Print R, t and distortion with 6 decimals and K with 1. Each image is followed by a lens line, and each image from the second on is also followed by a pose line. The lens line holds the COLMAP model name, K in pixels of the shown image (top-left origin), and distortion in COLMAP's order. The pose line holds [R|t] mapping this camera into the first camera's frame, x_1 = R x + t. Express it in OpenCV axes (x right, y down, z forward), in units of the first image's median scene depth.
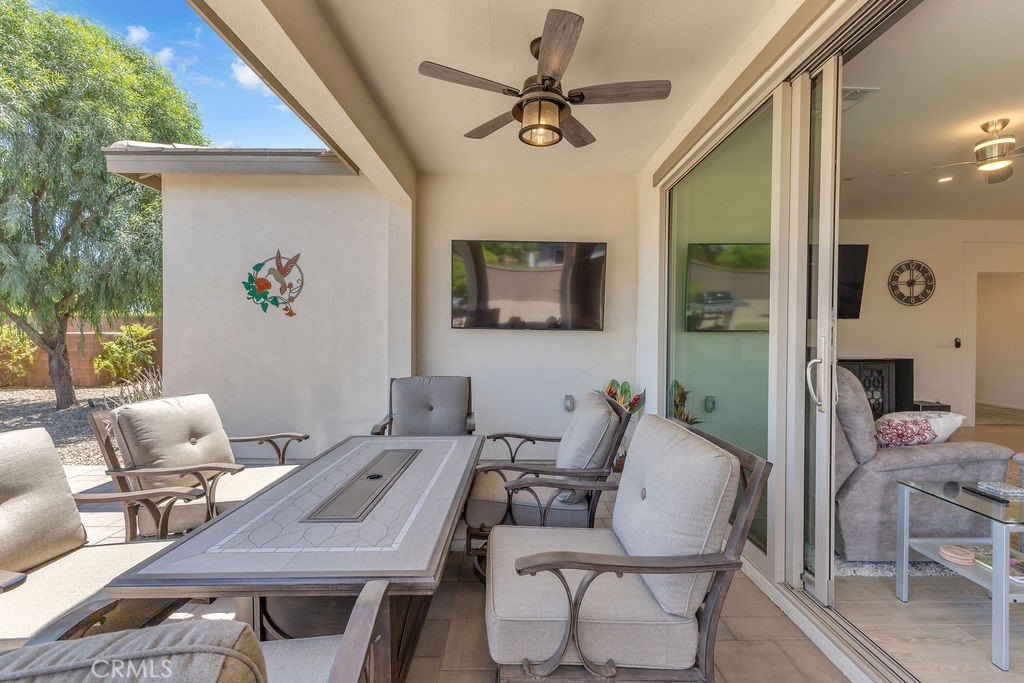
lens RADIAL K [[440.8, 0, 516.7], [0, 440.8, 341.8], [0, 0, 1]] dist [0.001626, -0.001039]
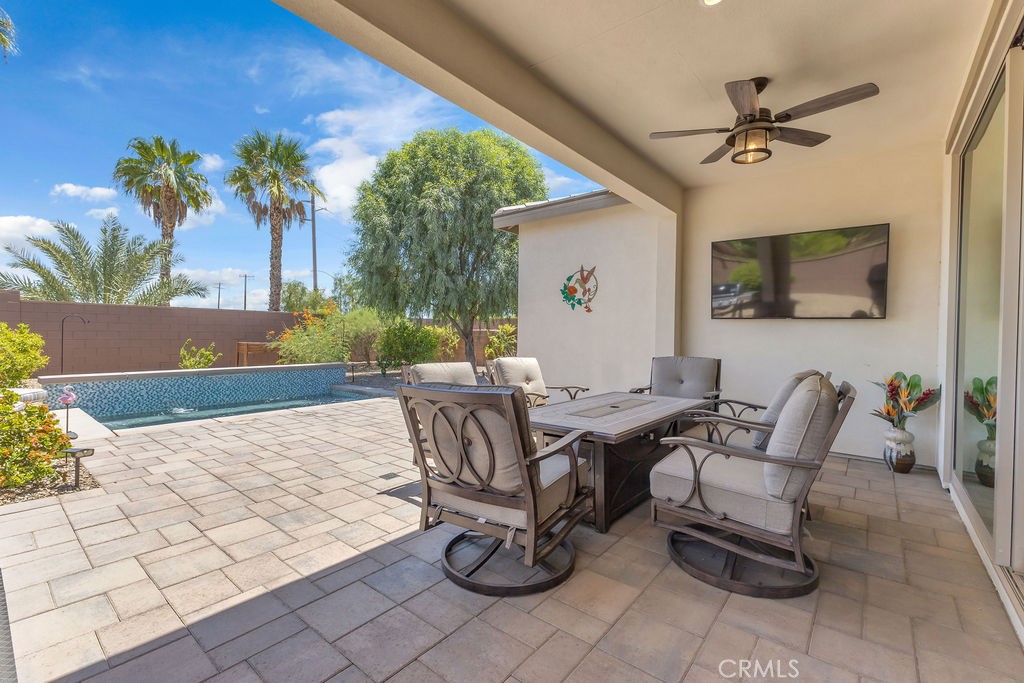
lens RADIAL K [[440.8, 0, 516.7], [0, 440.8, 341.8], [0, 0, 1]] dist [0.001626, -0.001039]
pose [[0.770275, 0.013934, -0.637559, 0.194539], [-0.017272, 0.999850, 0.000985, 0.037057], [0.637477, 0.010253, 0.770401, -0.209357]]
